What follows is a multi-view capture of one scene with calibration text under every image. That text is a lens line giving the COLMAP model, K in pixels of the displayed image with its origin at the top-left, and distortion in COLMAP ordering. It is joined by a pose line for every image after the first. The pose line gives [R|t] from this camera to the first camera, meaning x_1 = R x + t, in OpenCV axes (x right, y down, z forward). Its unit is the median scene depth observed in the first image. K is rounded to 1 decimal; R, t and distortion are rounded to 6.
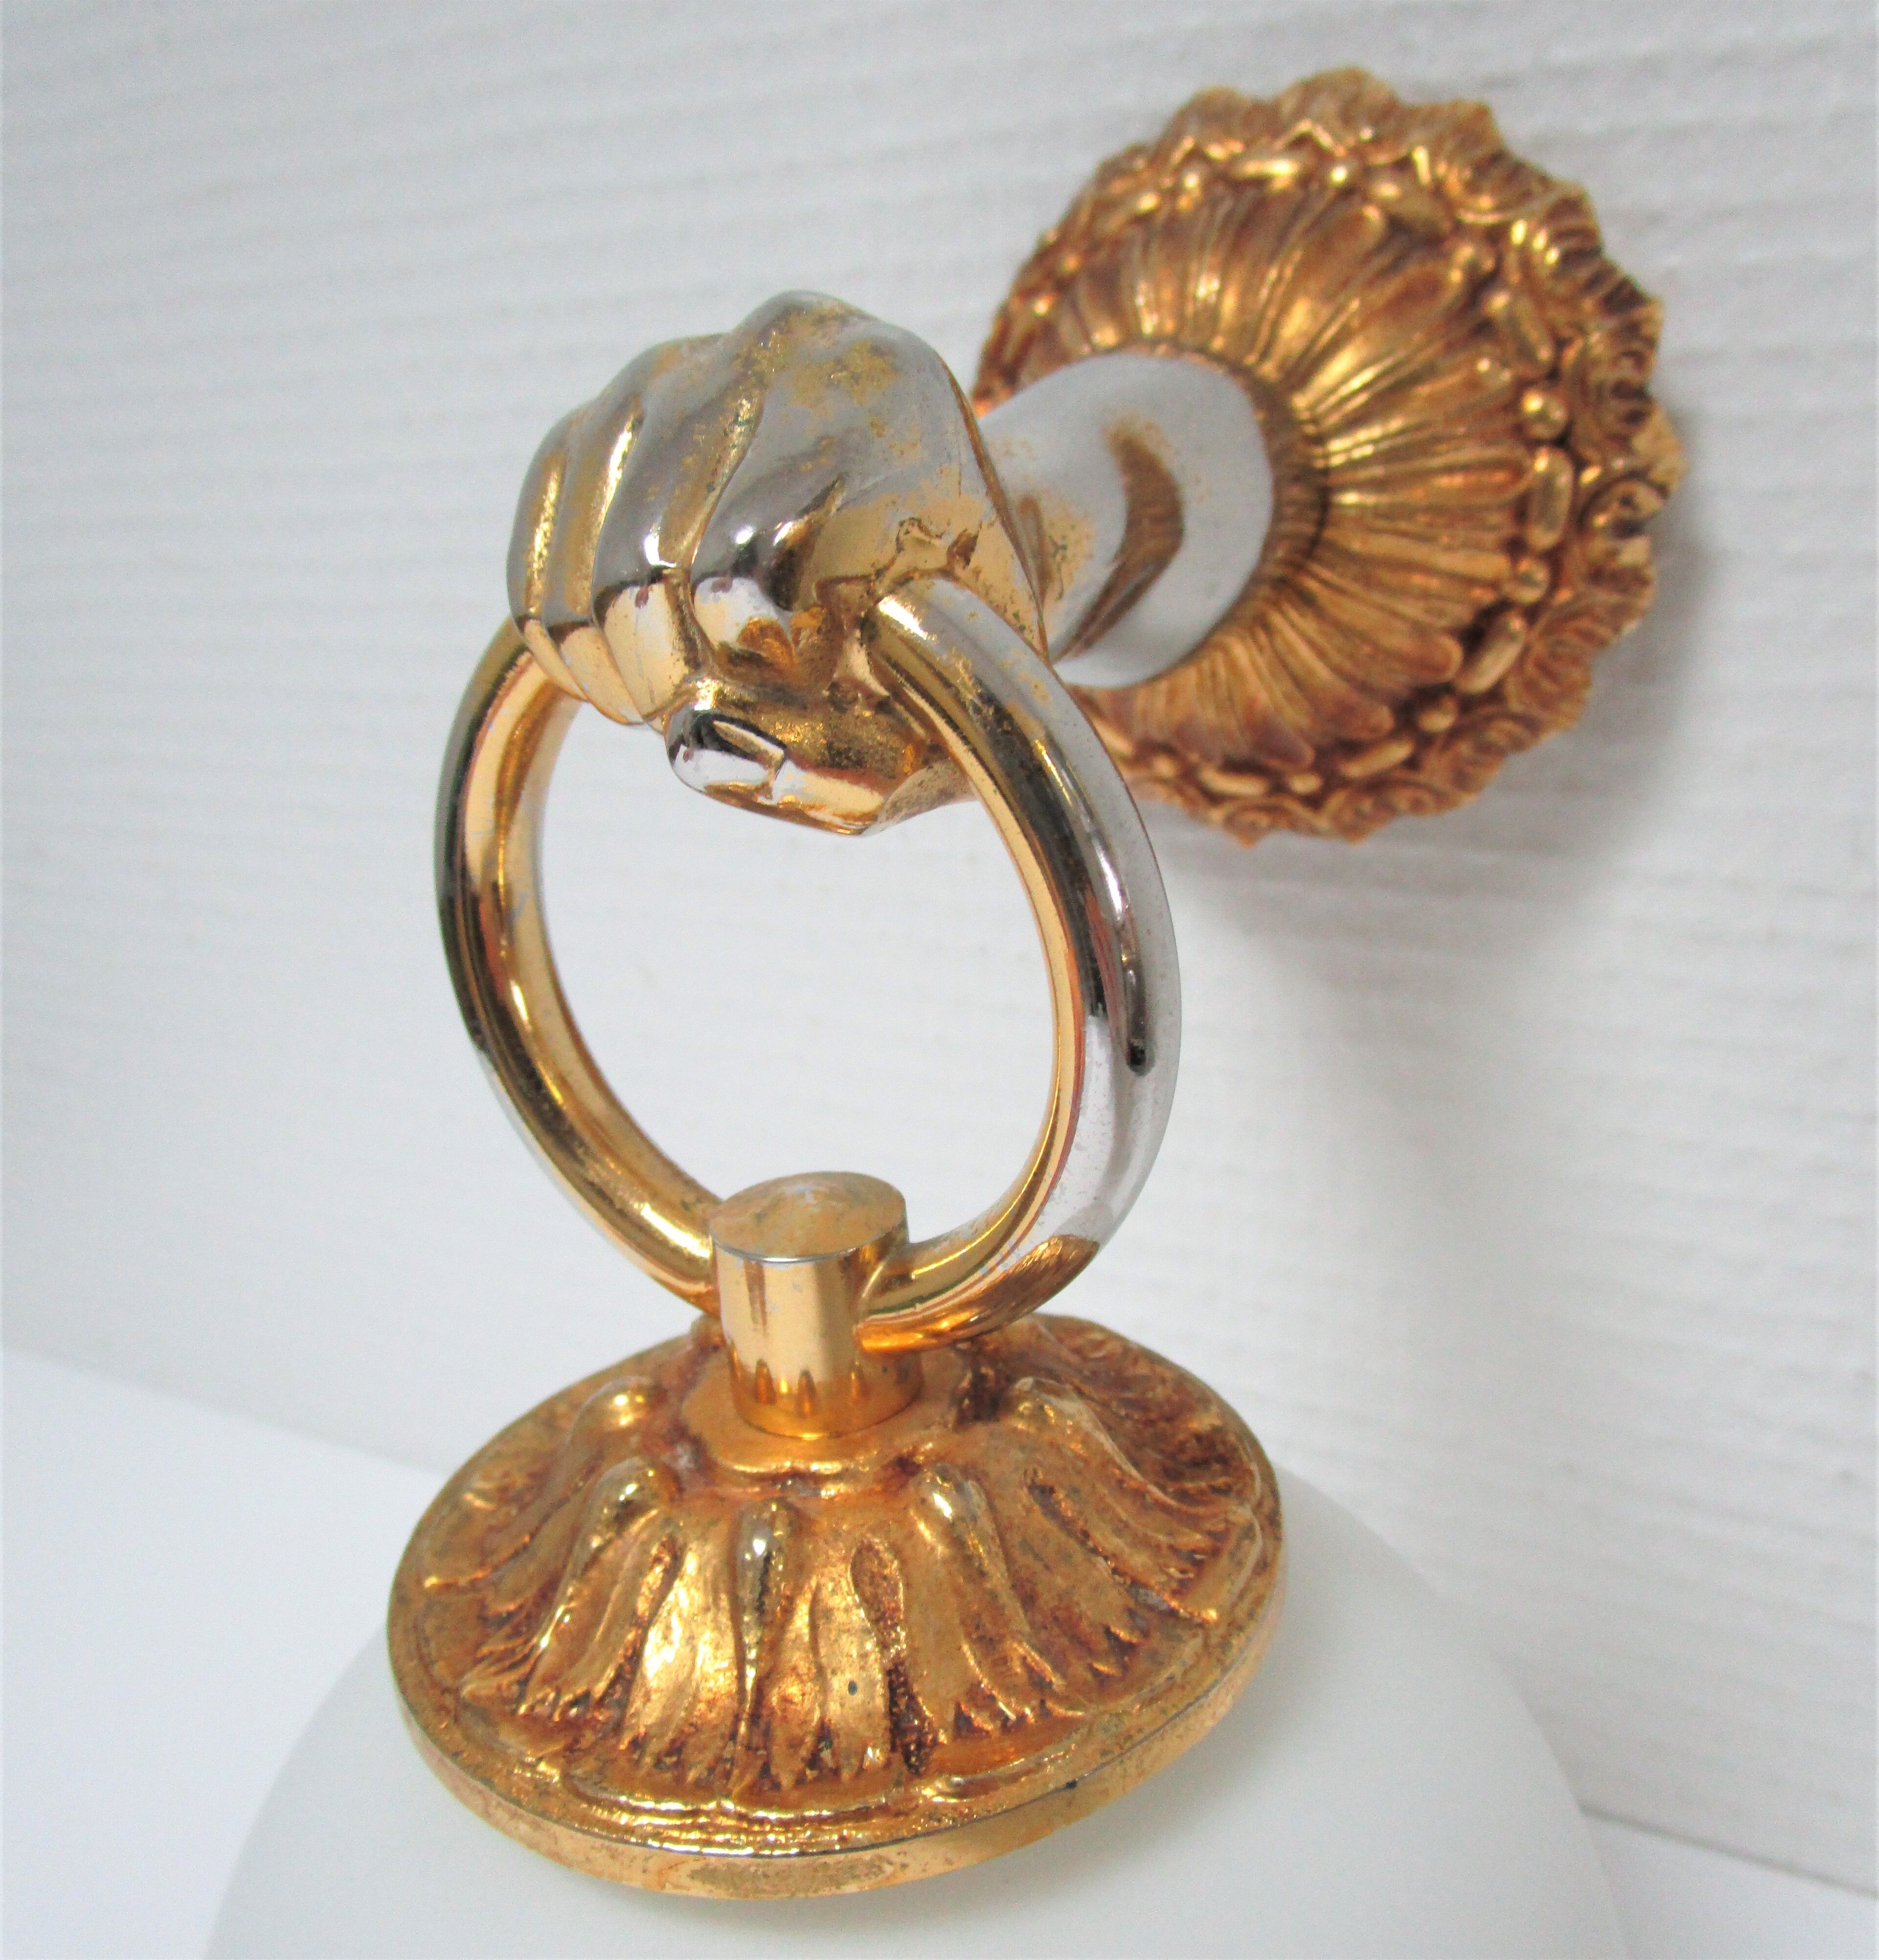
lens RADIAL K [[1892.6, 0, 916.2], [0, 1892.6, 1066.0], [0, 0, 1]] dist [-0.037553, 0.000614]
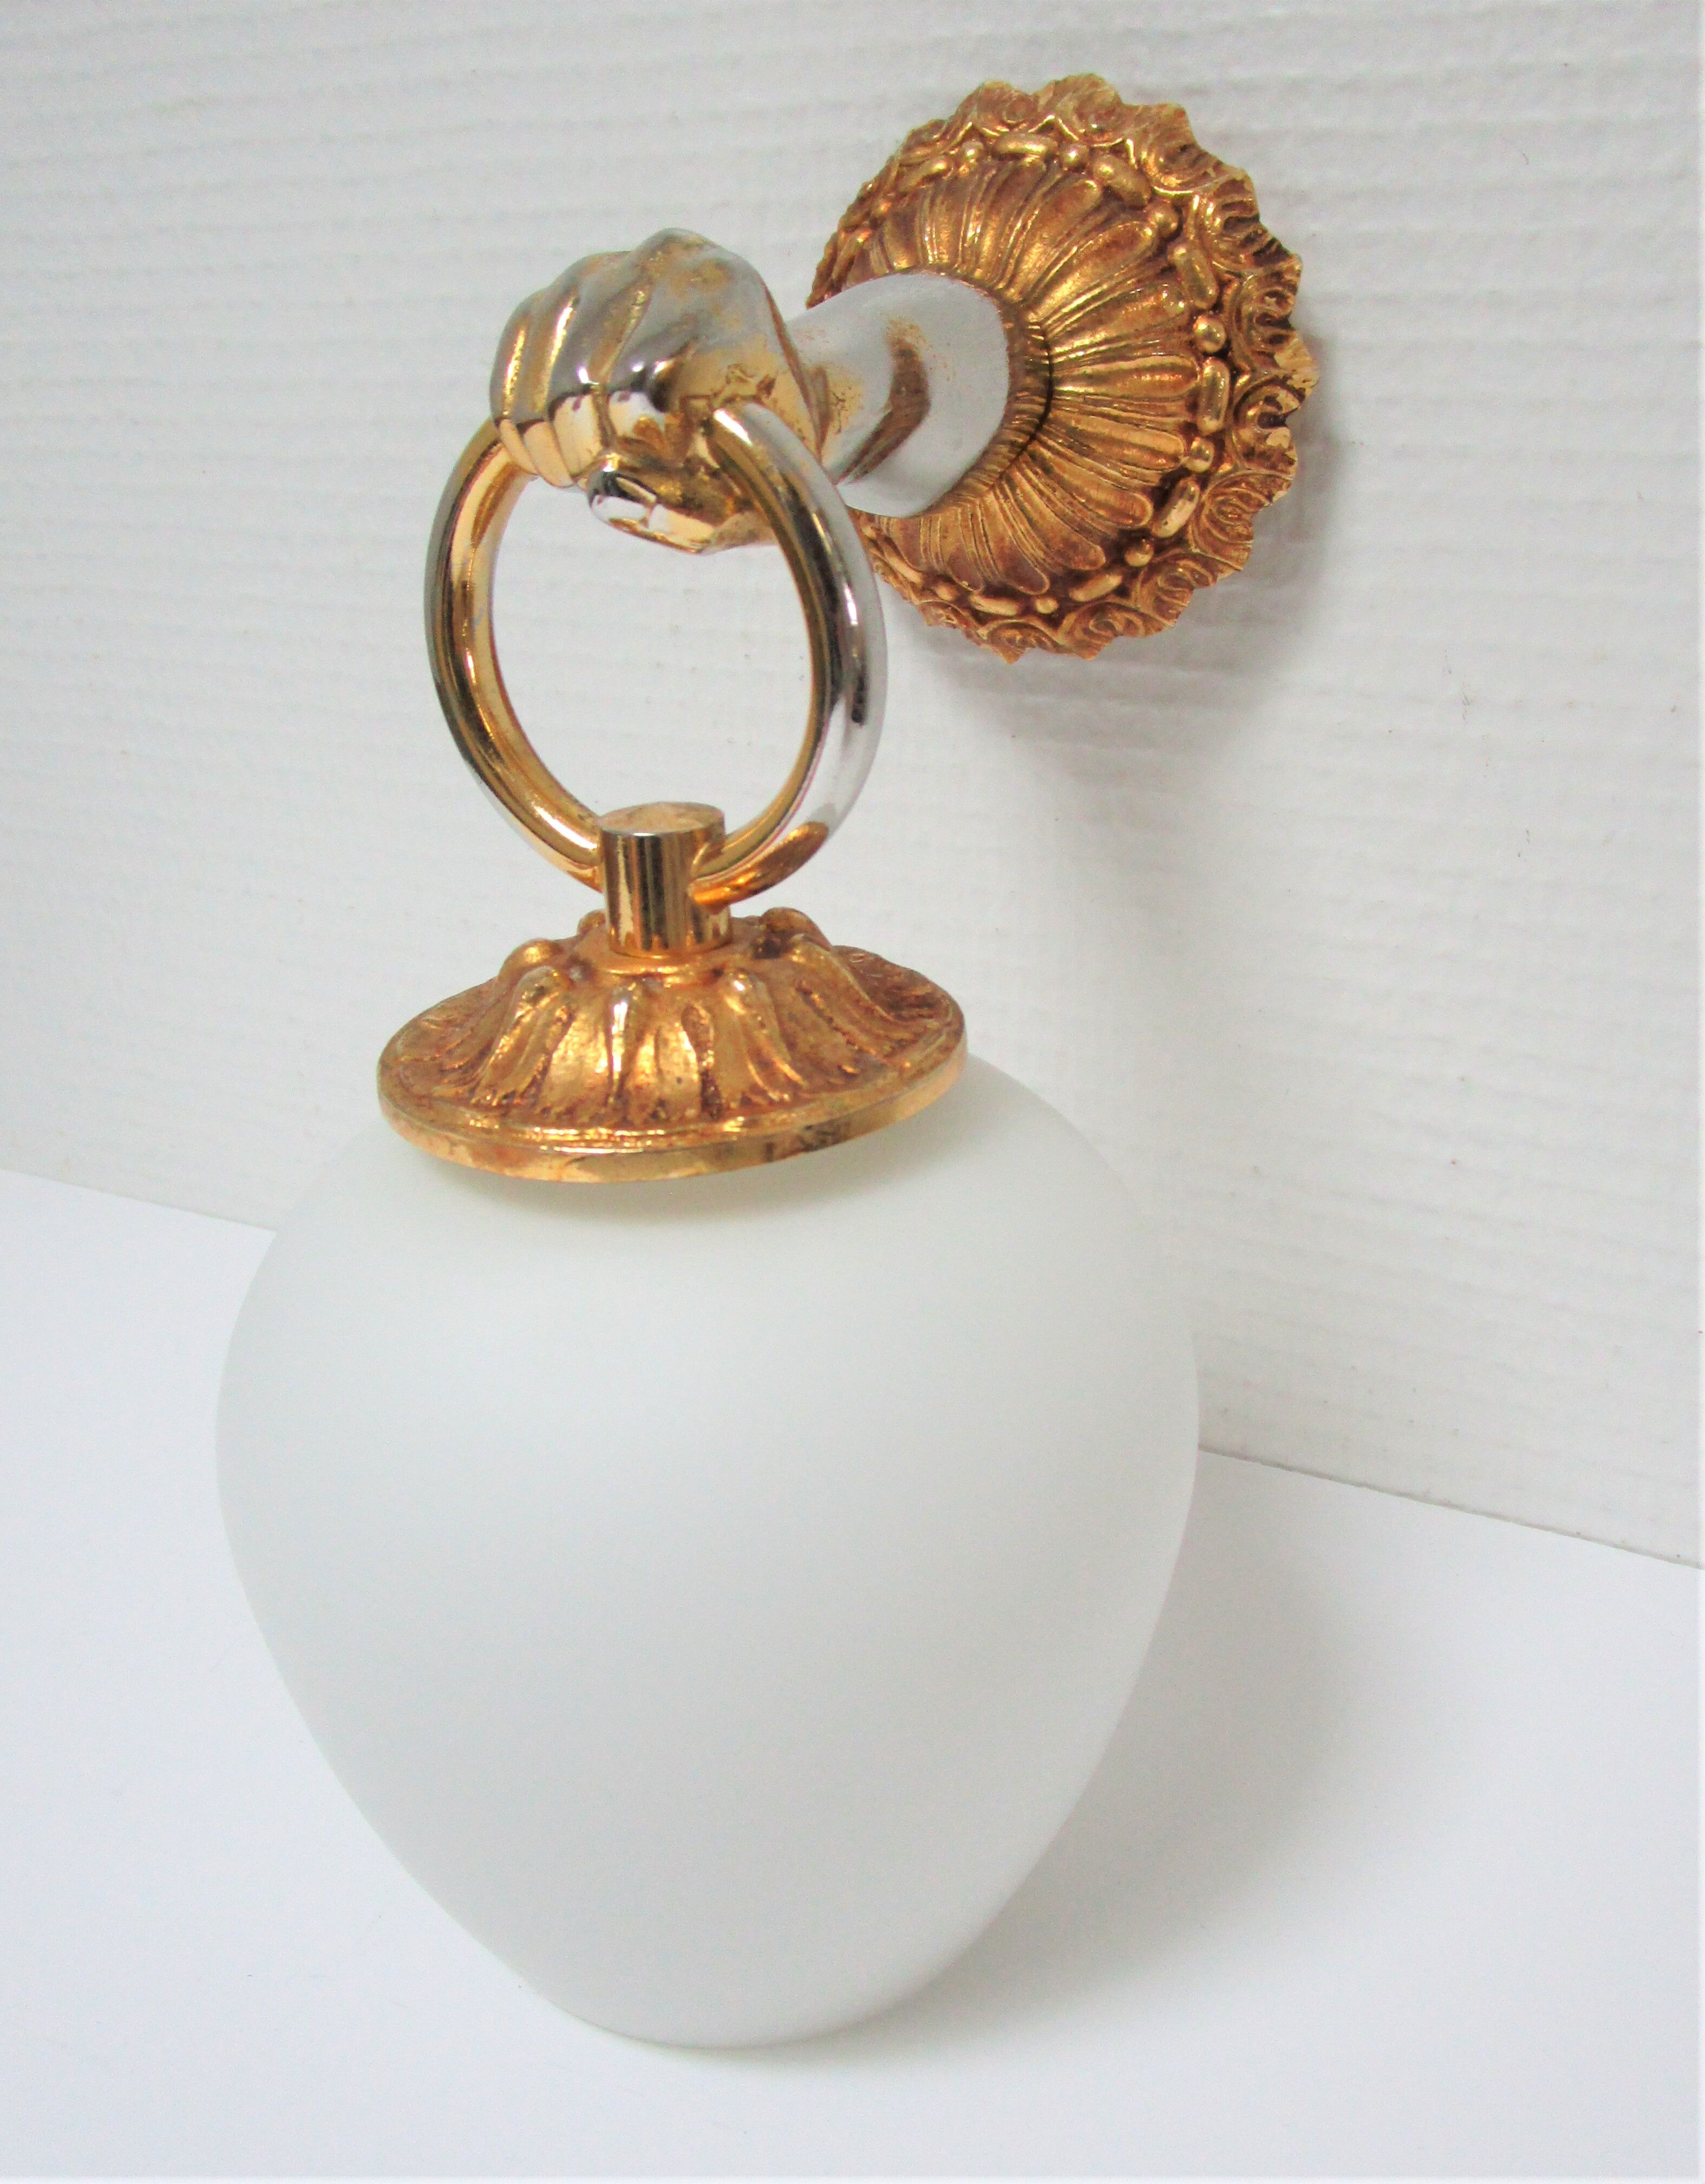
lens RADIAL K [[2140.1, 0, 897.7], [0, 2140.1, 1087.7], [0, 0, 1]] dist [-0.003056, -0.106600]
pose [[0.998187, 0.032868, 0.050422, 0.041837], [-0.033056, 0.999449, 0.002908, 0.218655], [-0.050299, -0.004569, 0.998724, -0.583920]]
